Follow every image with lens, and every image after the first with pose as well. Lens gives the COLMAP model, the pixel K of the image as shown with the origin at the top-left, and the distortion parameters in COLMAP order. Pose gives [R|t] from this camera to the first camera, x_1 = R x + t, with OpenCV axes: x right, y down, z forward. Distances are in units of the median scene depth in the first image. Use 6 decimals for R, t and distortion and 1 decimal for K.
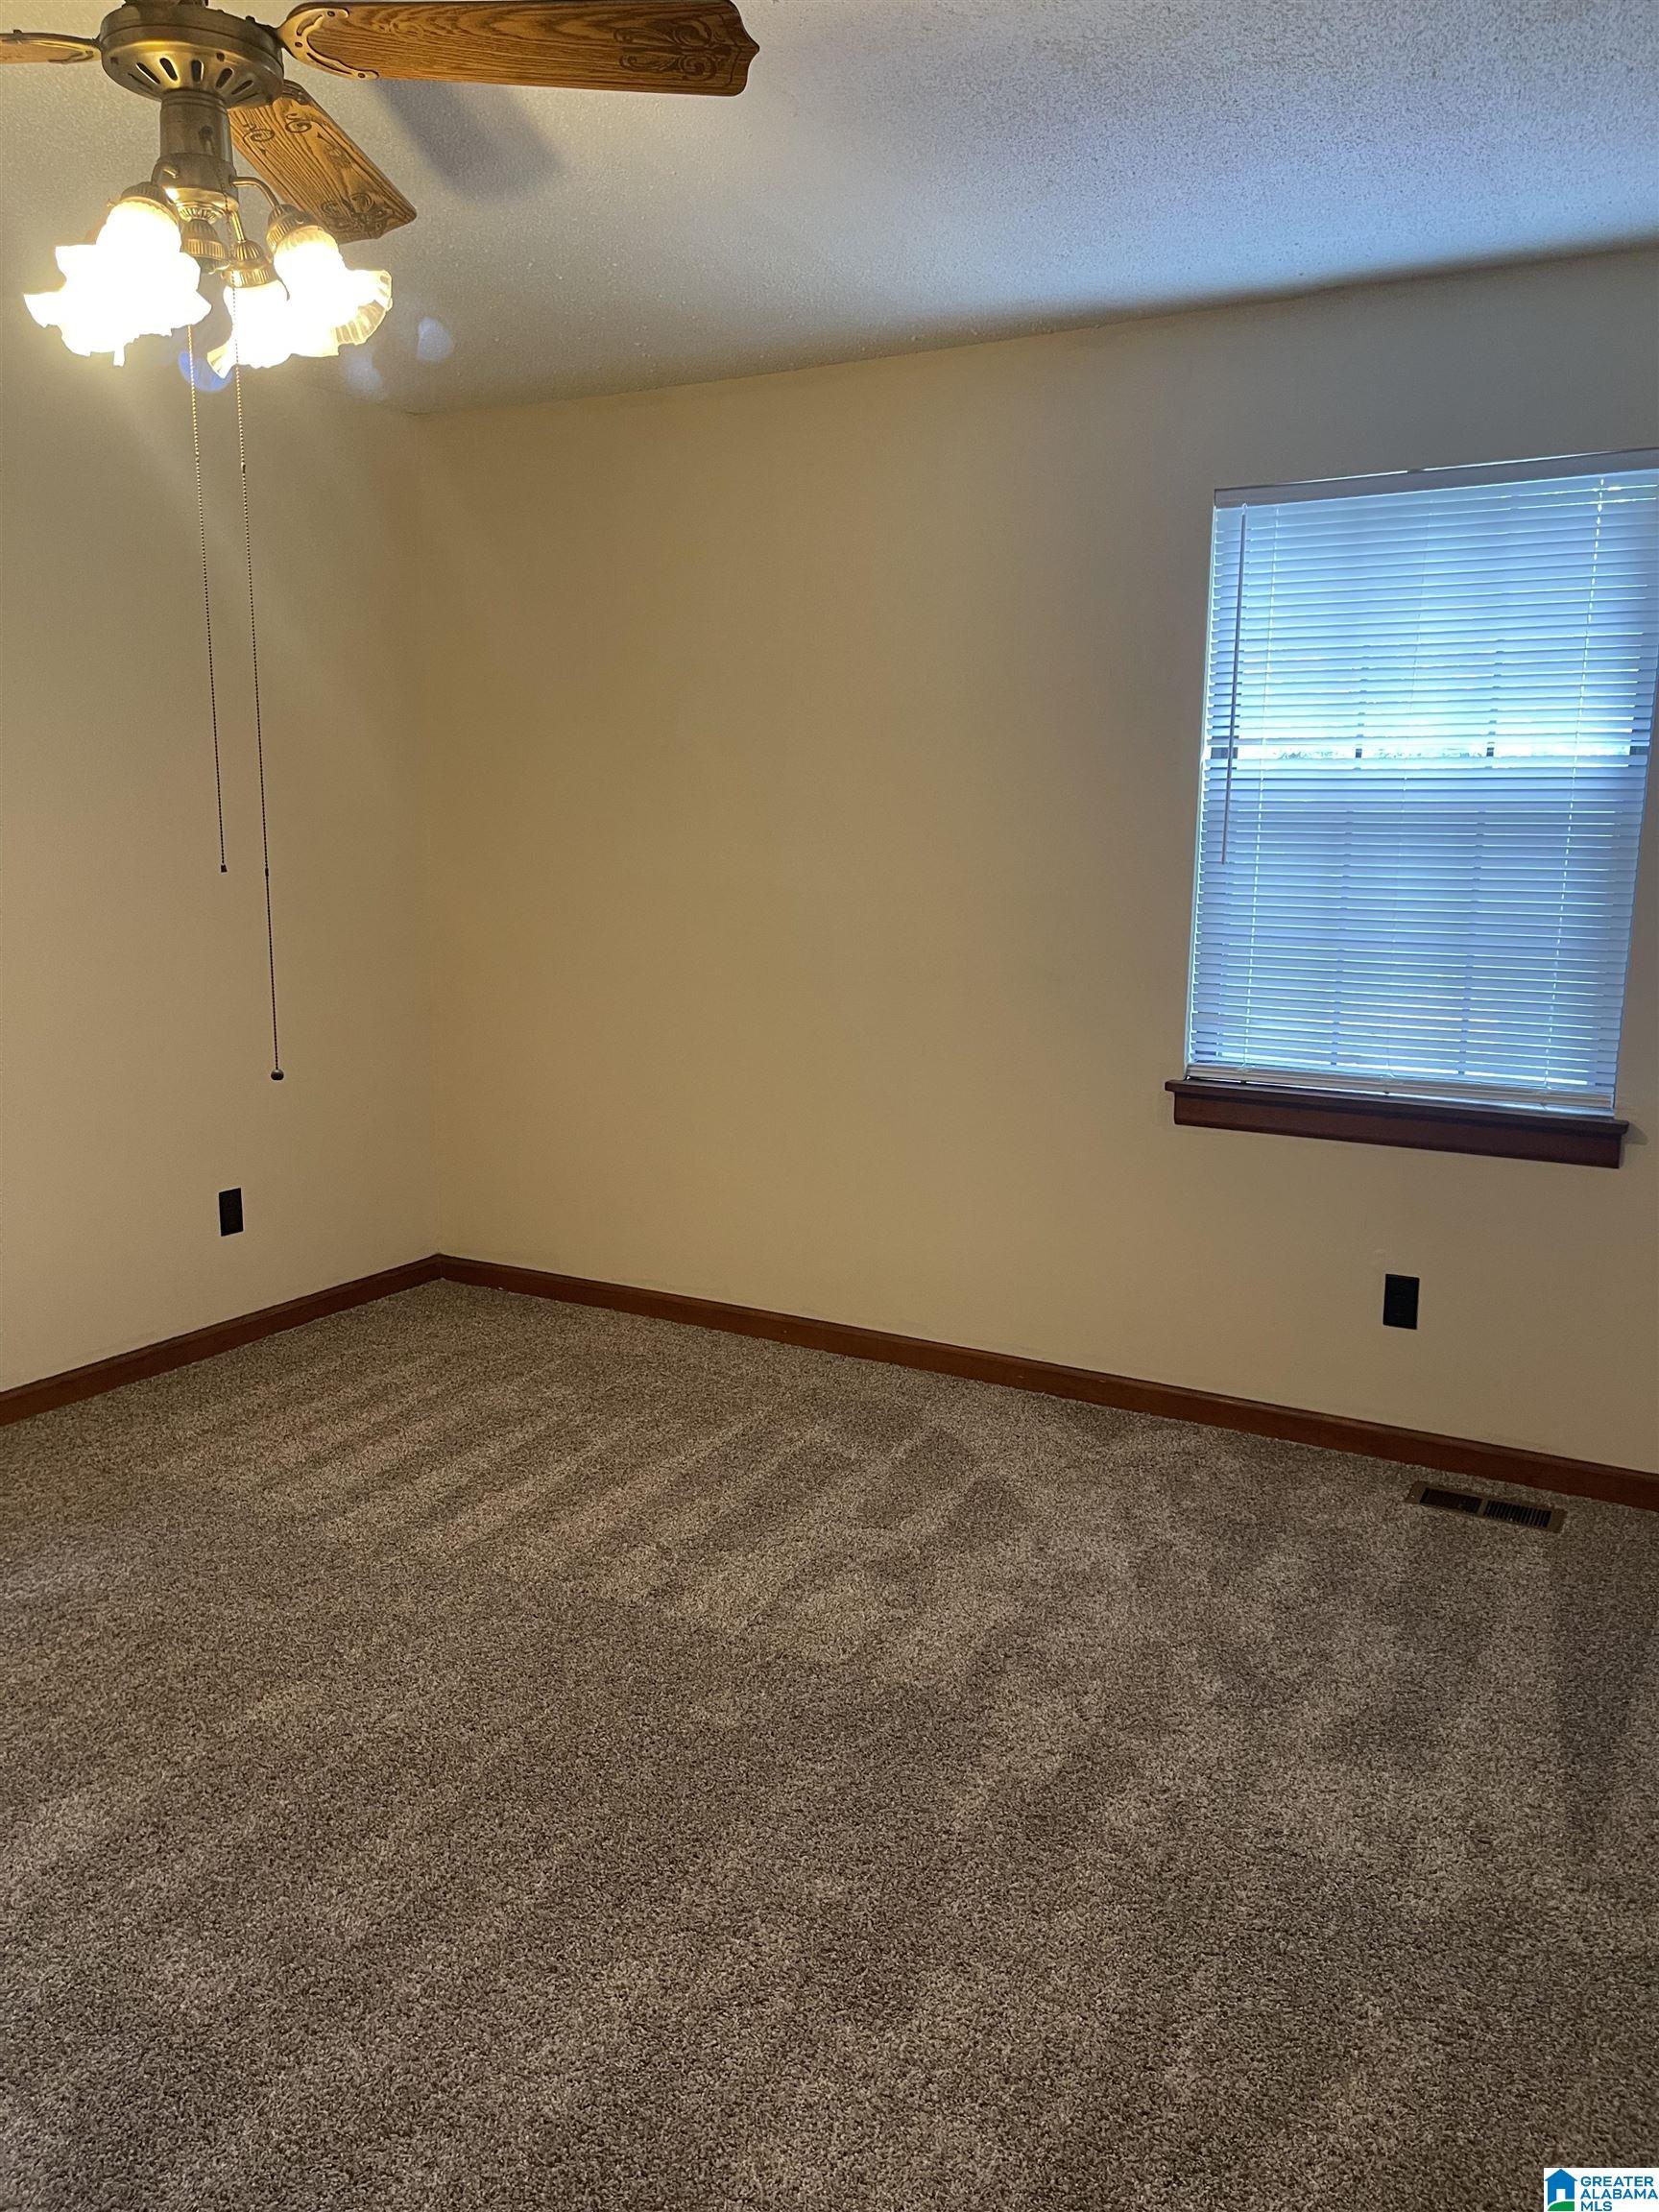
lens RADIAL K [[1650.3, 0, 848.1], [0, 1650.3, 1120.2], [0, 0, 1]] dist [0.061336, -0.084989]
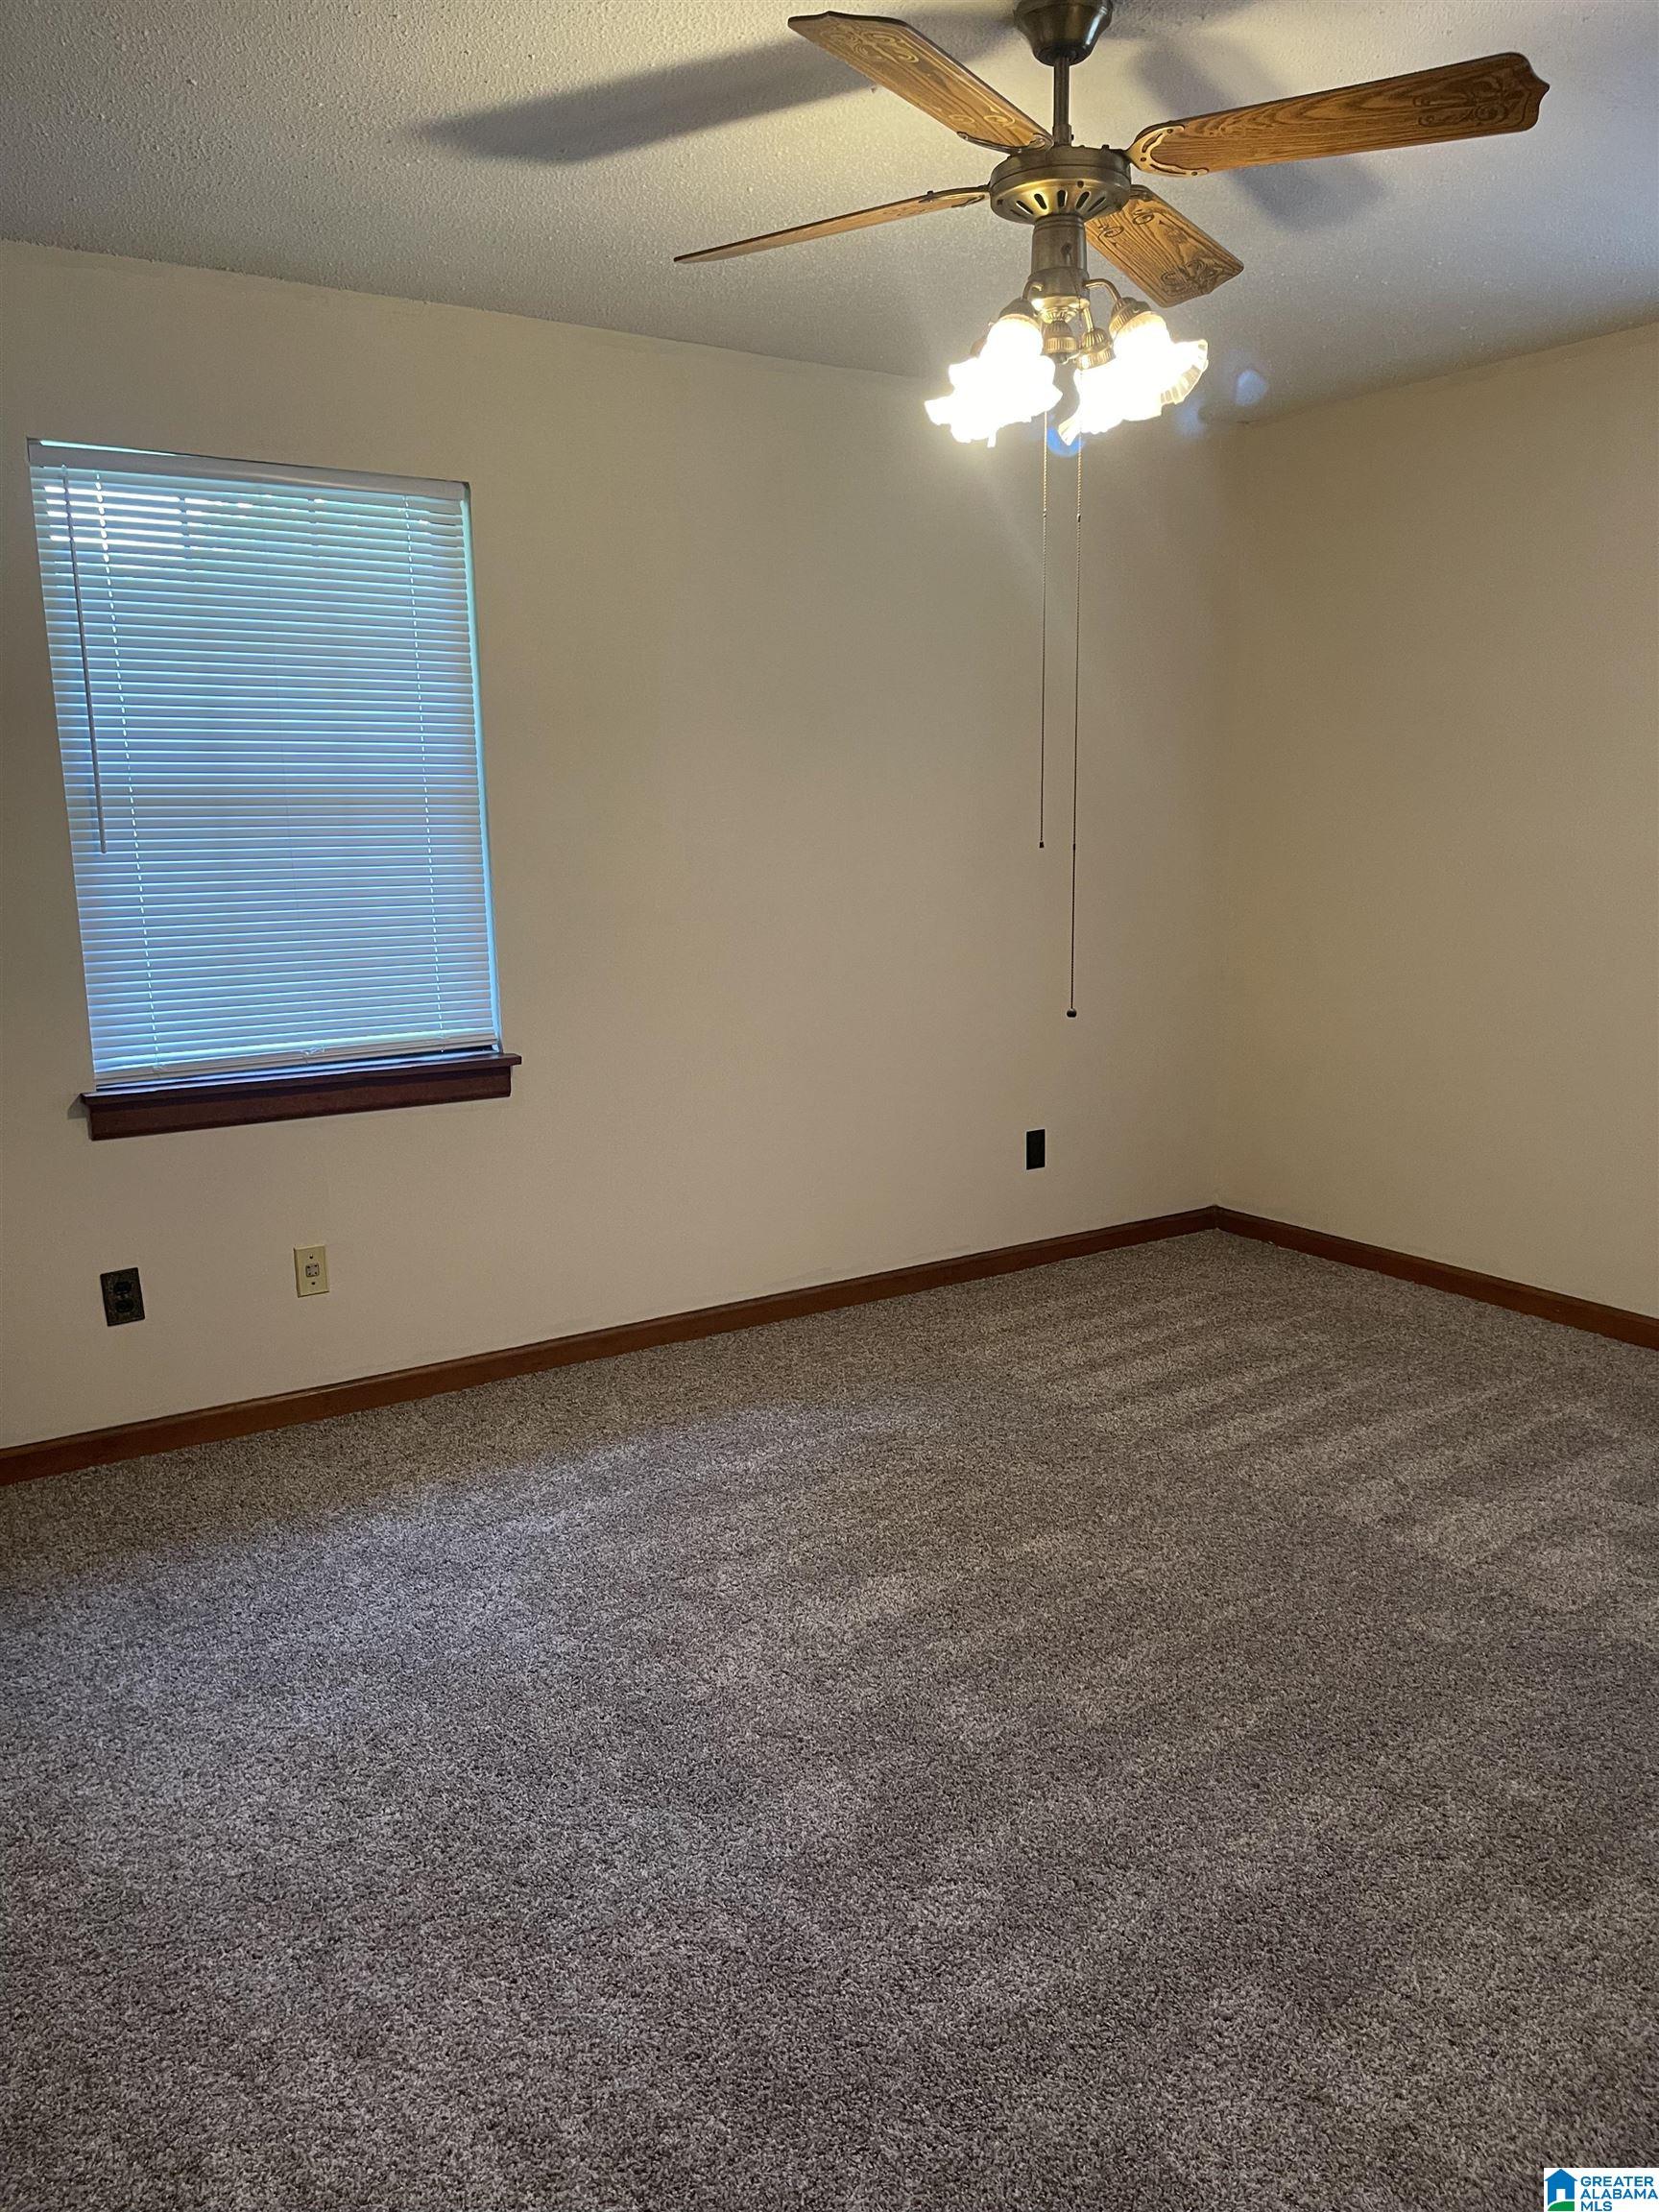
lens RADIAL K [[1650.3, 0, 819.3], [0, 1650.3, 1108.5], [0, 0, 1]] dist [0.061336, -0.084989]
pose [[0.879740, 0.057638, -0.471949, 0.068667], [-0.056798, 0.998257, 0.016041, 0.032198], [0.472051, 0.012694, 0.881480, -0.157219]]
